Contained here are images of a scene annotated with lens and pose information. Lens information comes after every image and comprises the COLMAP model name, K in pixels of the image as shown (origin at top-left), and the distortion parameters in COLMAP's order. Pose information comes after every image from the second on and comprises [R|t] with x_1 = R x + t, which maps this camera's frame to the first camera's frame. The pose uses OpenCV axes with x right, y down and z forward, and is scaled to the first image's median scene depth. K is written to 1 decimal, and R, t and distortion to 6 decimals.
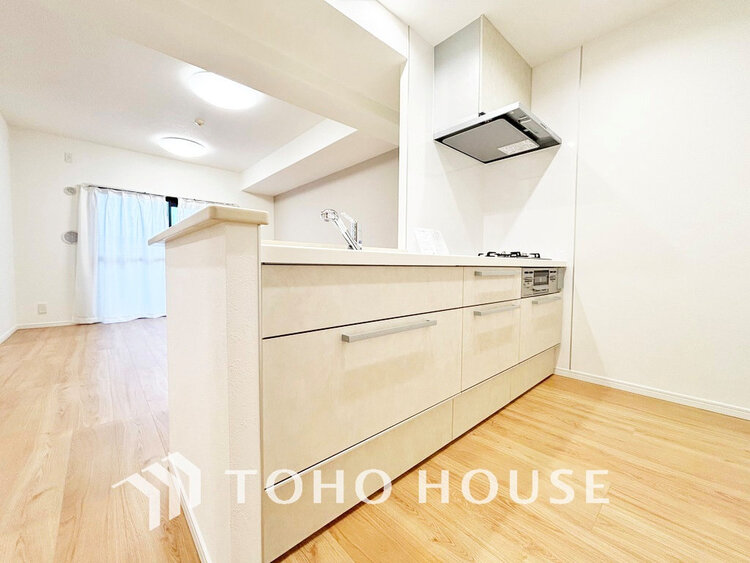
lens RADIAL K [[300.7, 0, 370.4], [0, 300.7, 279.6], [0, 0, 1]] dist [0.003039, -0.001100]
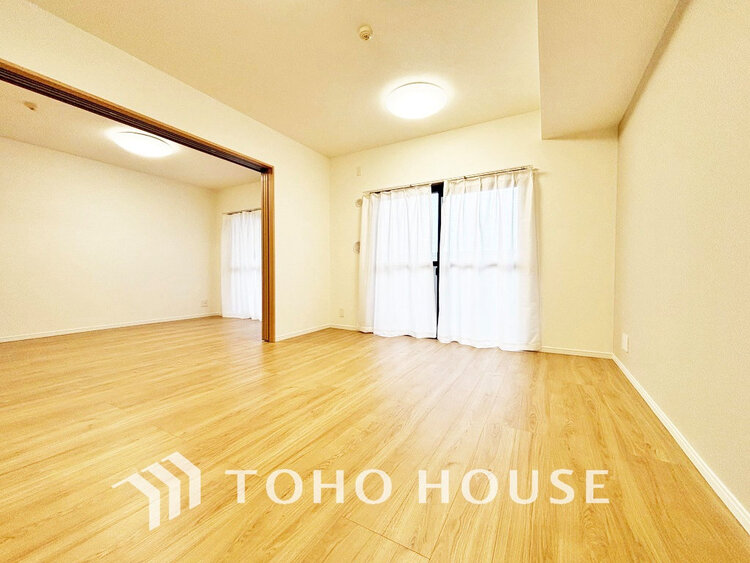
lens RADIAL K [[300.7, 0, 374.0], [0, 300.7, 282.7], [0, 0, 1]] dist [0.003039, -0.001100]
pose [[0.309260, 0.023911, -0.950677, 0.015717], [-0.038462, 0.999180, 0.012619, -0.032564], [0.950199, 0.032663, 0.309926, 0.741554]]
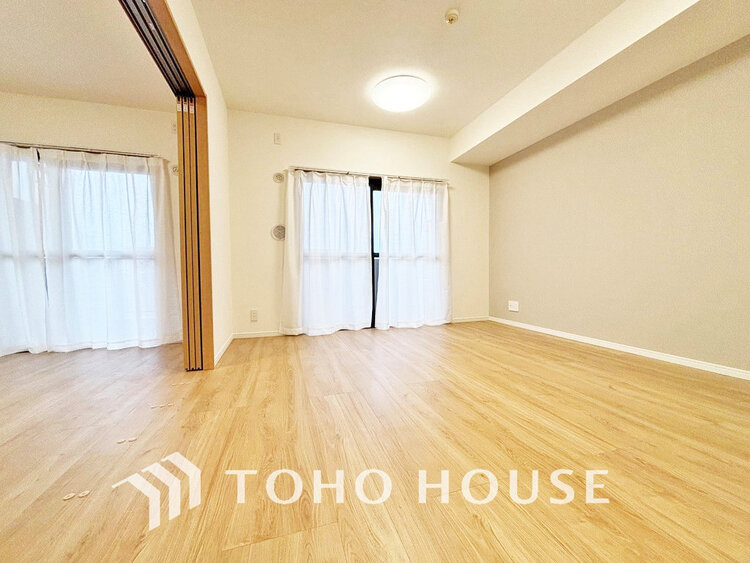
lens RADIAL K [[300.7, 0, 372.7], [0, 300.7, 281.5], [0, 0, 1]] dist [0.003039, -0.001100]
pose [[0.904492, -0.004681, -0.426464, -0.398099], [0.000971, 0.999960, -0.008915, 0.005962], [0.426489, 0.007649, 0.904461, 0.350422]]
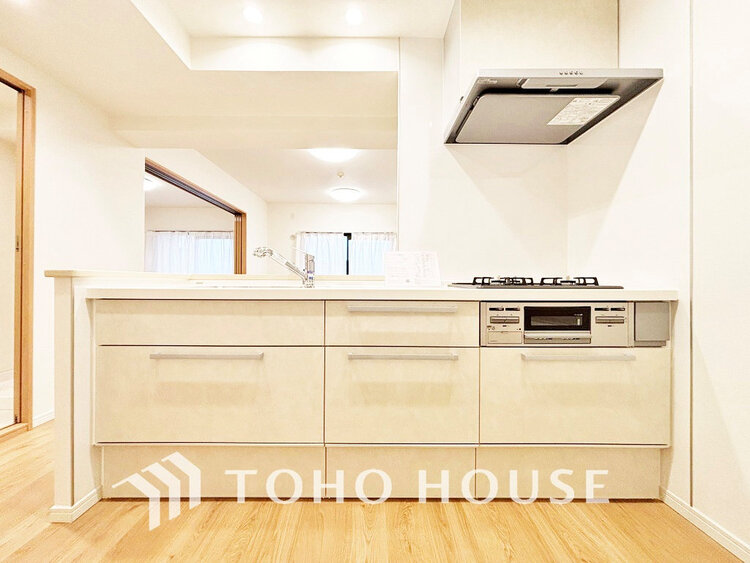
lens RADIAL K [[300.7, 0, 381.9], [0, 300.7, 279.8], [0, 0, 1]] dist [0.003039, -0.001100]
pose [[0.750600, -0.005634, -0.660733, 0.369619], [-0.028057, 0.998790, -0.040391, -0.026249], [0.660161, 0.048856, 0.749534, 0.157013]]
